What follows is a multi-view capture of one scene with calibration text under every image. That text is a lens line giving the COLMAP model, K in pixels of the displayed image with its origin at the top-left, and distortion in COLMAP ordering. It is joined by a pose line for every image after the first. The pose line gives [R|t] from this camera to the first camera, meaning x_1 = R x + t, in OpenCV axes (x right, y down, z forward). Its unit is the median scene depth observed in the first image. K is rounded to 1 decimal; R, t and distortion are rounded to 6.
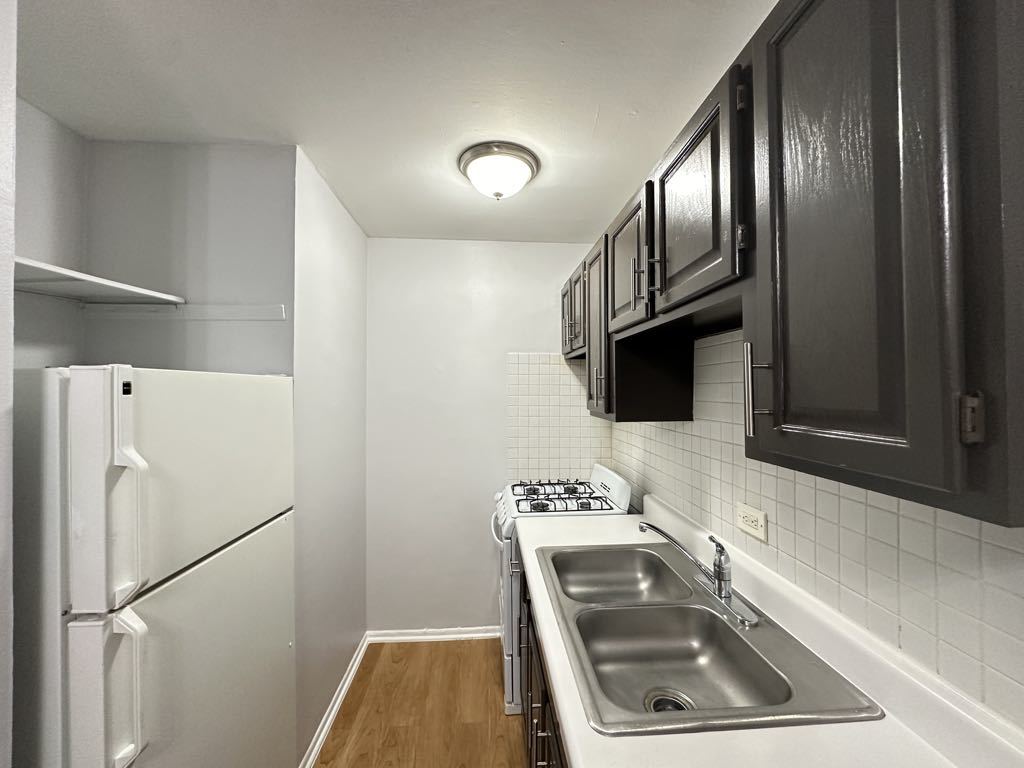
lens RADIAL K [[406.5, 0, 511.2], [0, 406.5, 384.2], [0, 0, 1]] dist [-0.001567, -0.000887]
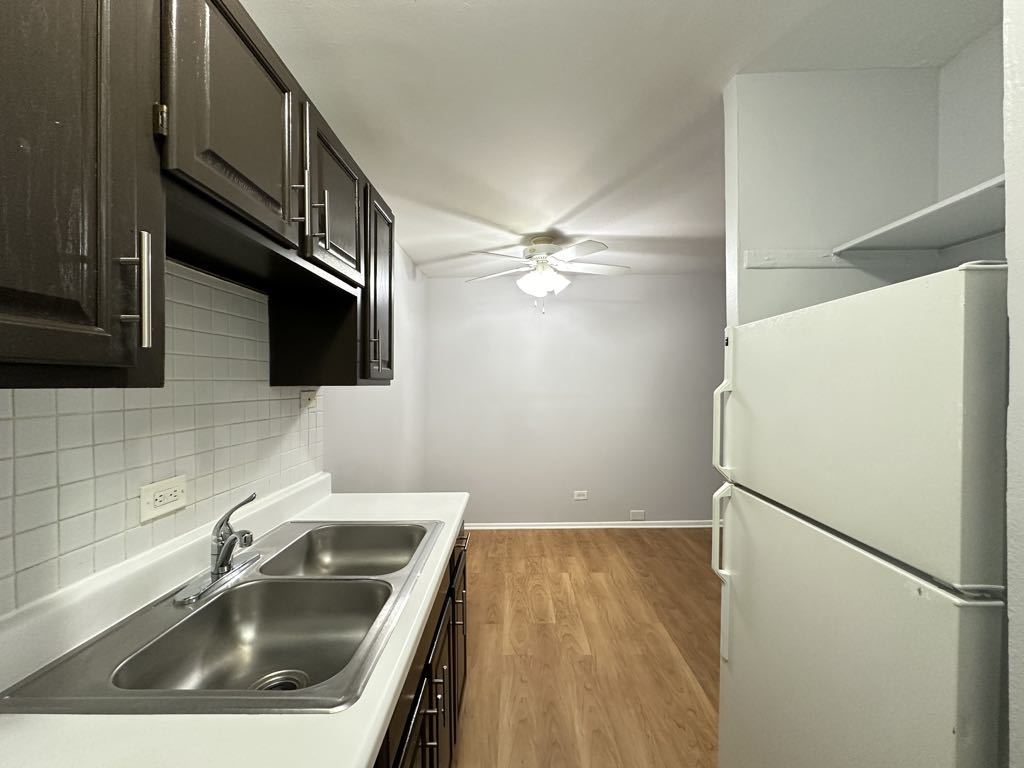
lens RADIAL K [[406.5, 0, 511.7], [0, 406.5, 381.0], [0, 0, 1]] dist [-0.001567, -0.000887]
pose [[-0.997854, 0.002752, 0.065413, -0.120270], [0.001731, 0.999876, -0.015669, 0.092840], [-0.065448, -0.015522, -0.997735, 1.381497]]
